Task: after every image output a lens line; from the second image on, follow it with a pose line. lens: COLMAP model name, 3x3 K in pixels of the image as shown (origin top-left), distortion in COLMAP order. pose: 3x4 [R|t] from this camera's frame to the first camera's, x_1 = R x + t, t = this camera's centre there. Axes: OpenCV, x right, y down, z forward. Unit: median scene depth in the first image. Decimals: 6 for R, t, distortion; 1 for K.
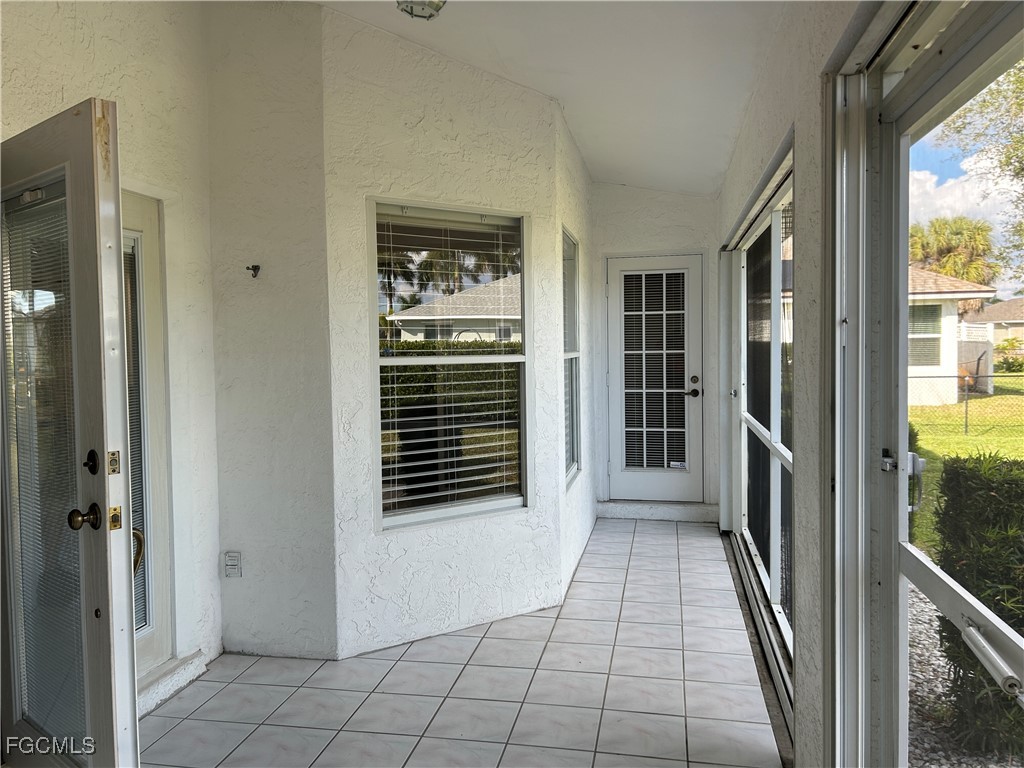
lens RADIAL K [[766.7, 0, 511.9], [0, 766.7, 381.3], [0, 0, 1]] dist [0.025499, -0.038149]
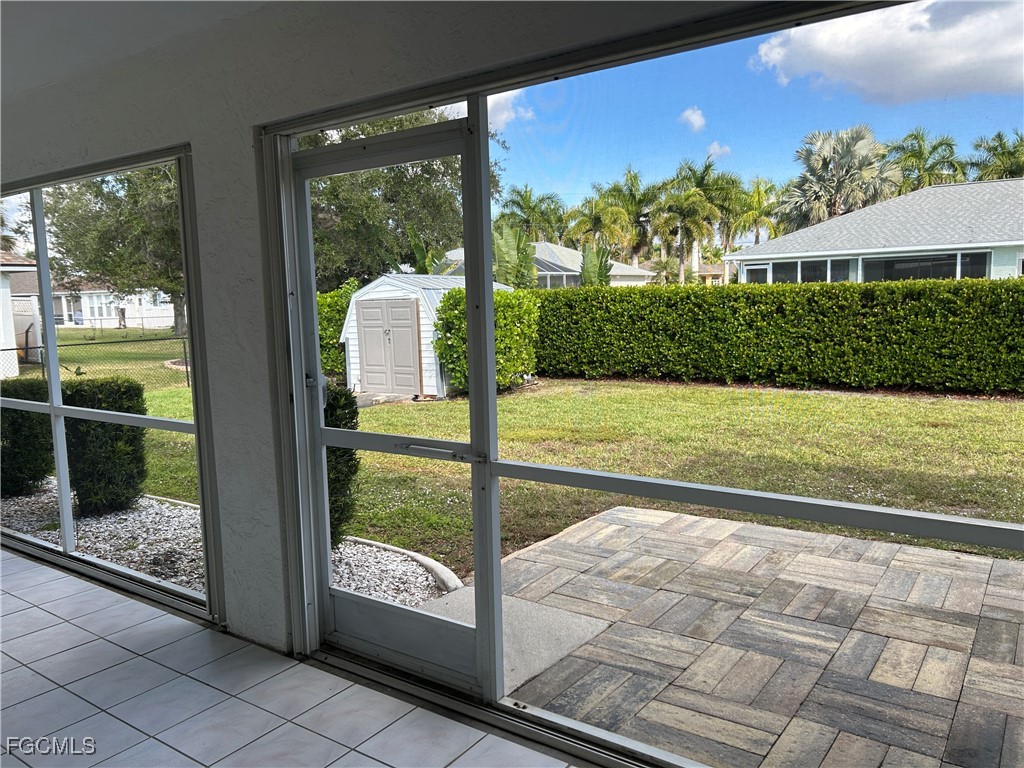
lens RADIAL K [[766.7, 0, 512.4], [0, 766.7, 385.3], [0, 0, 1]] dist [0.025499, -0.038149]
pose [[0.408206, -0.095010, 0.907932, -0.413695], [0.059103, 0.995233, 0.077573, 0.006869], [-0.910975, 0.021995, 0.411875, -0.030118]]
